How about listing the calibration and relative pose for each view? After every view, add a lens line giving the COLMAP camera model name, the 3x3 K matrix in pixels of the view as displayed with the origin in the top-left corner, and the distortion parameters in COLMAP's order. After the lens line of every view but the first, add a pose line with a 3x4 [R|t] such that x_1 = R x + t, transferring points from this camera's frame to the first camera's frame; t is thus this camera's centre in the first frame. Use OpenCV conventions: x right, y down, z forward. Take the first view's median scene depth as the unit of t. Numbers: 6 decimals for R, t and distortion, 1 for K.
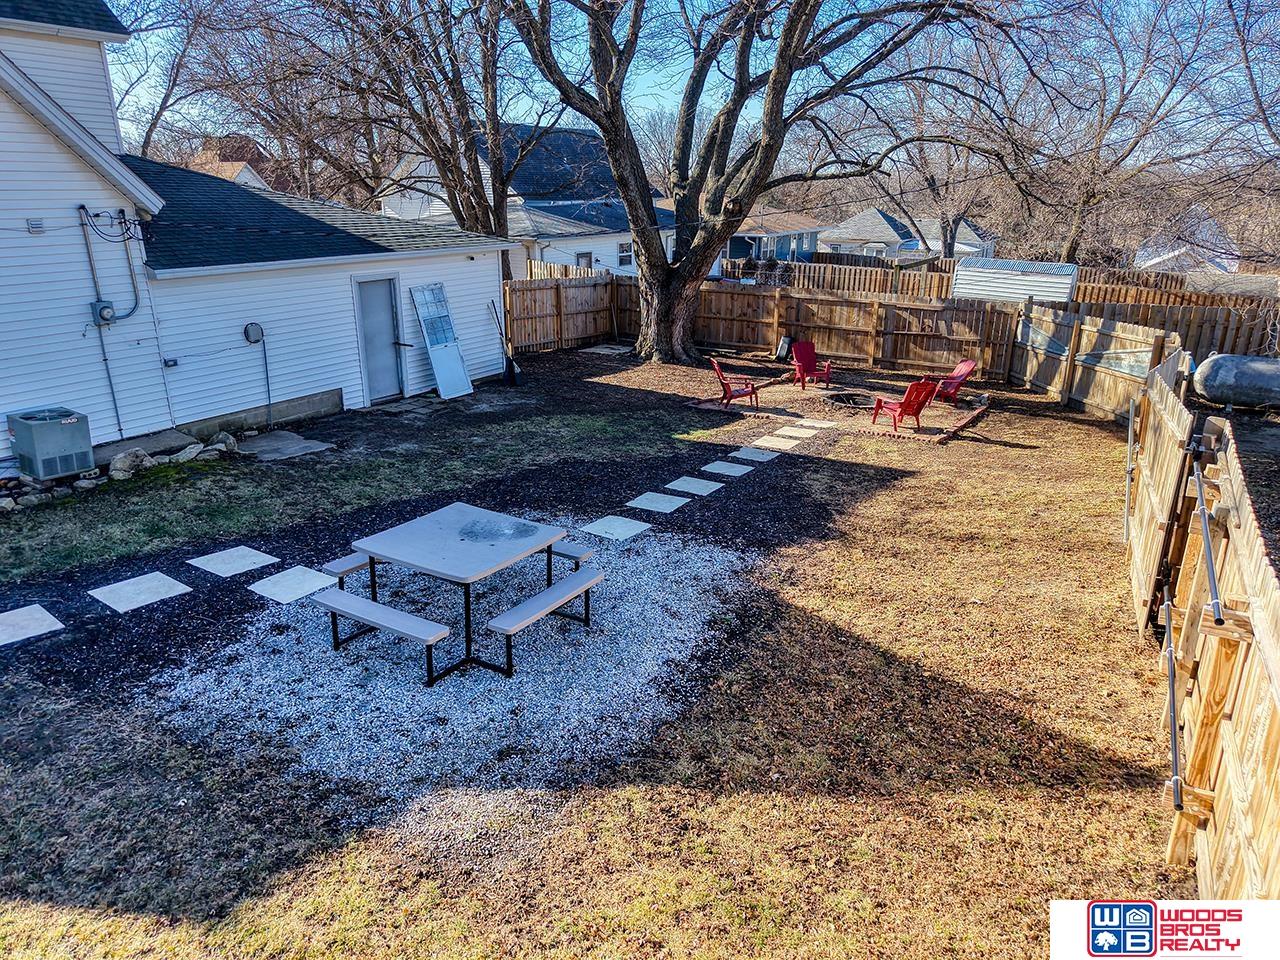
lens RADIAL K [[868.3, 0, 636.5], [0, 868.3, 483.2], [0, 0, 1]] dist [0.039487, -0.041221]
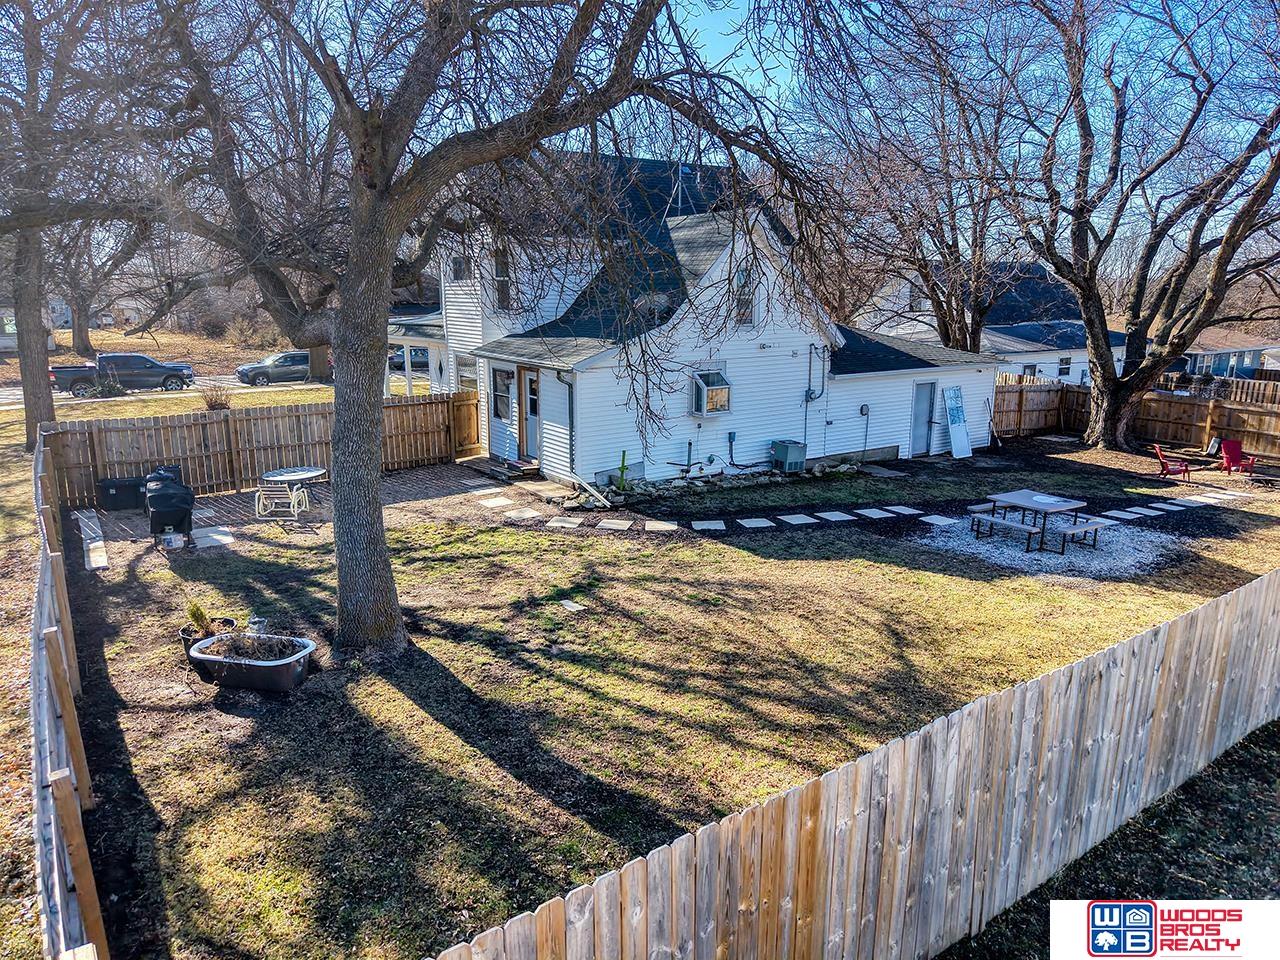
lens RADIAL K [[868.3, 0, 636.5], [0, 868.3, 483.2], [0, 0, 1]] dist [0.039487, -0.041221]
pose [[0.910926, 0.087034, -0.403286, -0.111185], [-0.130494, 0.988093, -0.081512, 0.160628], [0.391390, 0.126877, 0.911436, -0.697223]]
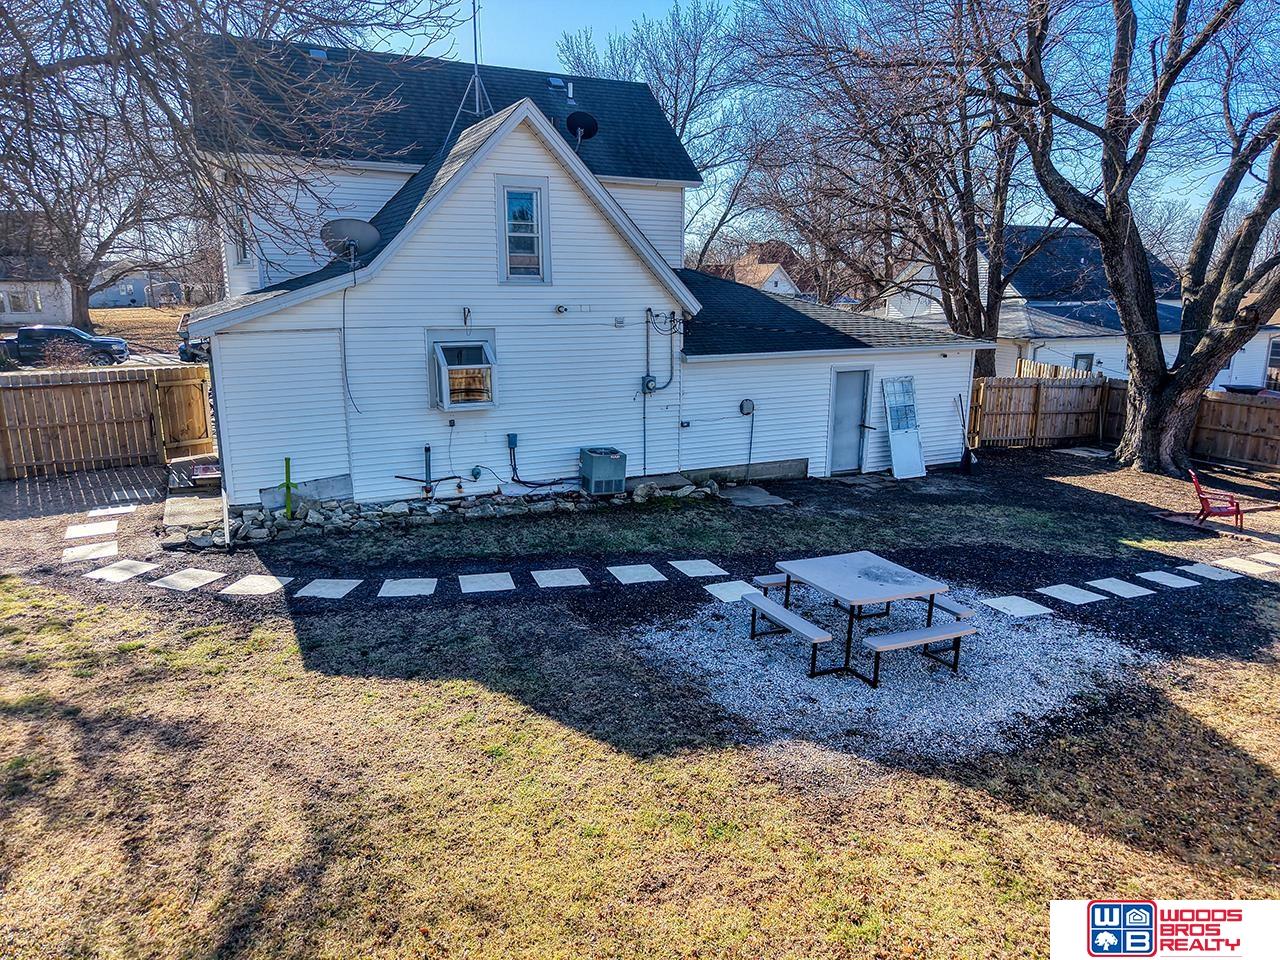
lens RADIAL K [[868.3, 0, 636.5], [0, 868.3, 483.2], [0, 0, 1]] dist [0.039487, -0.041221]
pose [[0.847769, 0.122291, -0.516075, 0.075183], [-0.173202, 0.983541, -0.051459, 0.024732], [0.501288, 0.133010, 0.854996, -0.119242]]
